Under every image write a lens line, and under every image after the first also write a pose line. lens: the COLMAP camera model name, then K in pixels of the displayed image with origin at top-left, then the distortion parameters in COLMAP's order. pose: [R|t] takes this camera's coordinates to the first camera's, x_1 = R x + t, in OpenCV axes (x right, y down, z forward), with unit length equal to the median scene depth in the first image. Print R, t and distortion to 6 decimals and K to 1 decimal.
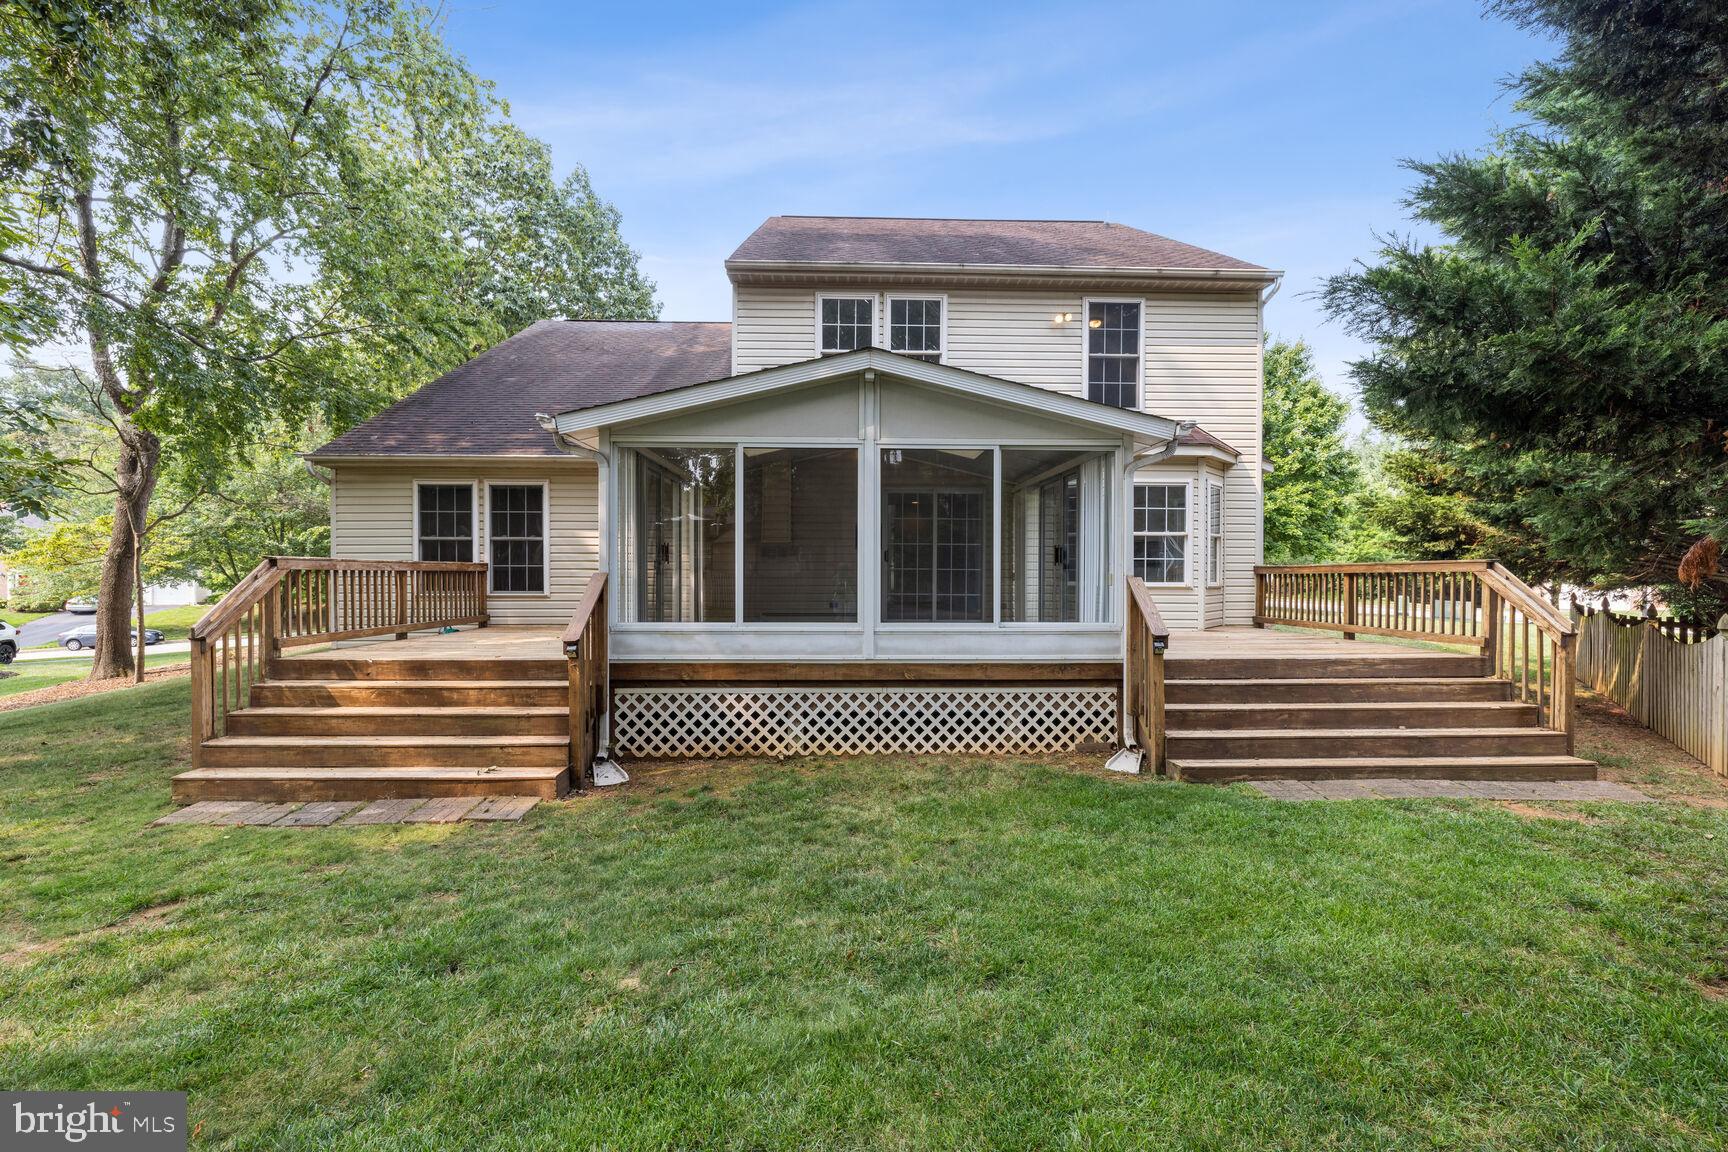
lens RADIAL K [[733.2, 0, 864.8], [0, 733.2, 585.0], [0, 0, 1]] dist [0.001556, 0.000019]
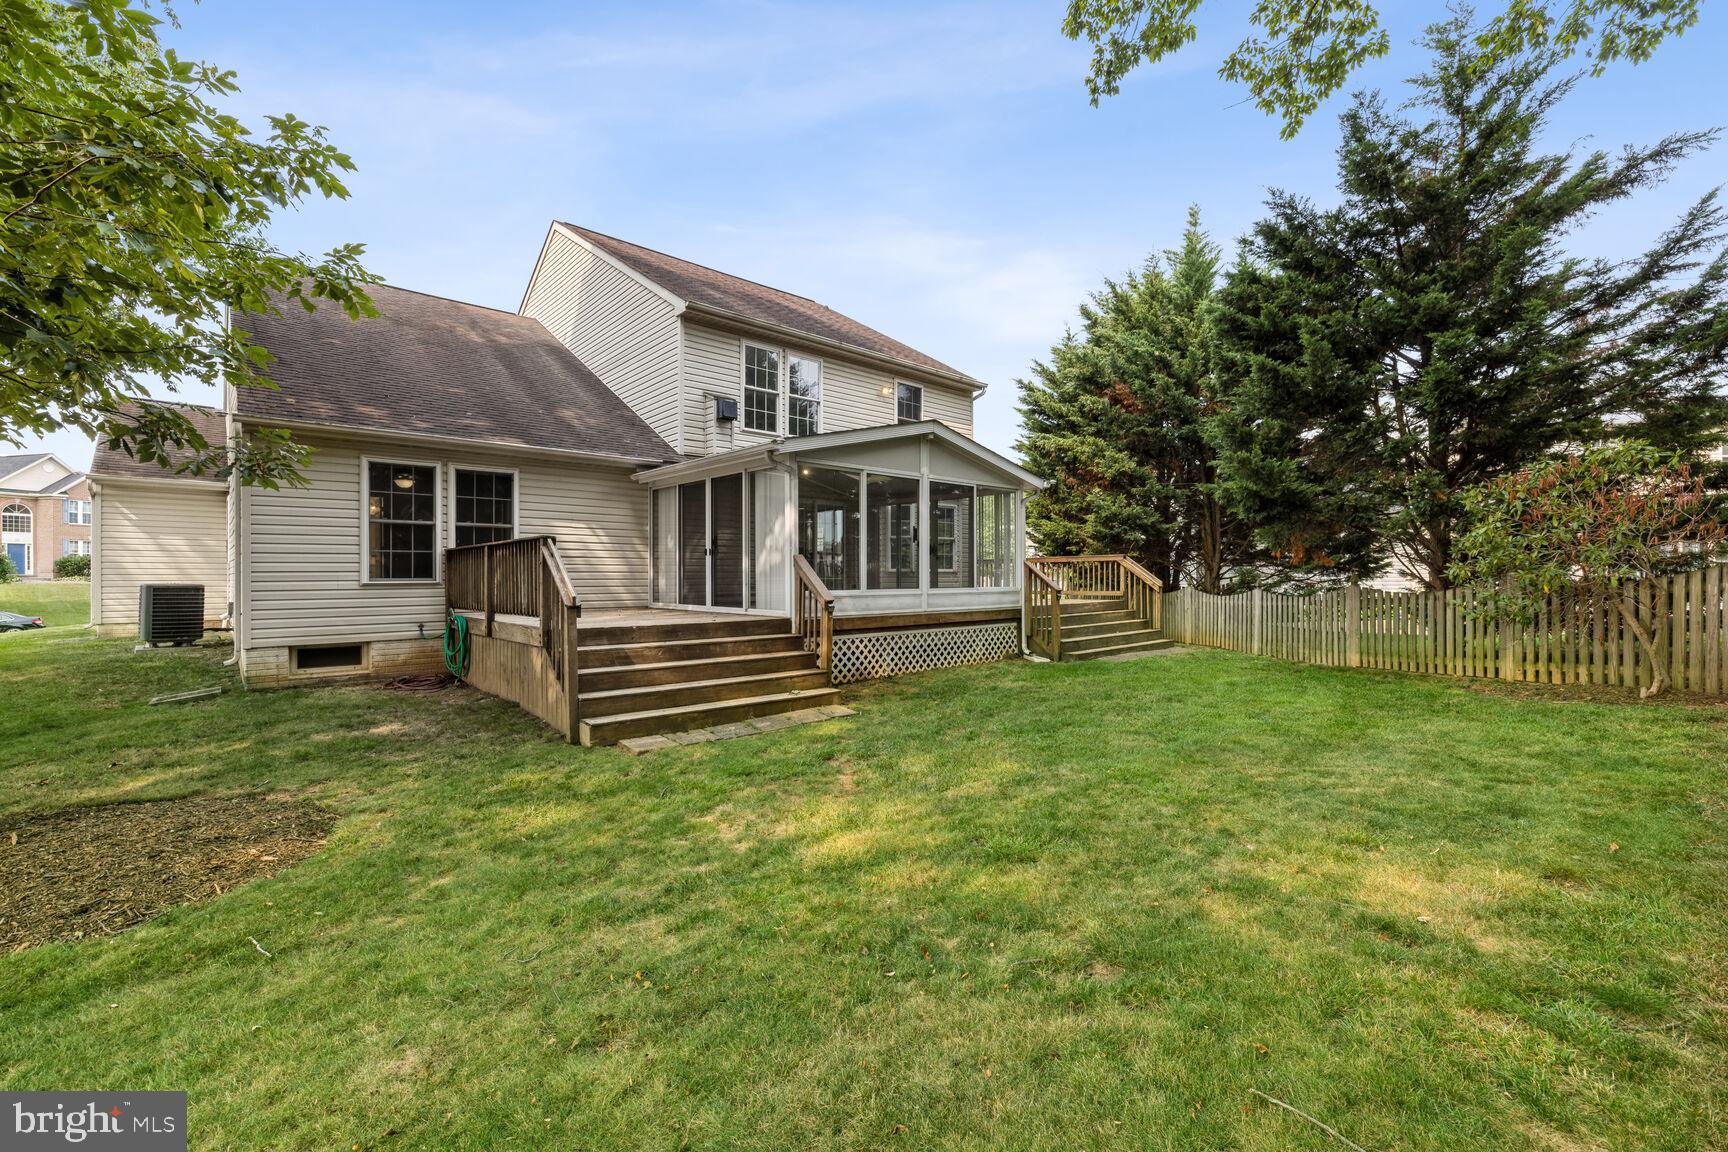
lens RADIAL K [[733.2, 0, 862.2], [0, 733.2, 571.2], [0, 0, 1]] dist [0.001556, 0.000019]
pose [[0.764619, -0.001300, 0.644481, -1.116044], [0.015245, 0.999755, -0.016071, 0.036675], [-0.644302, 0.022113, 0.764452, -0.139734]]
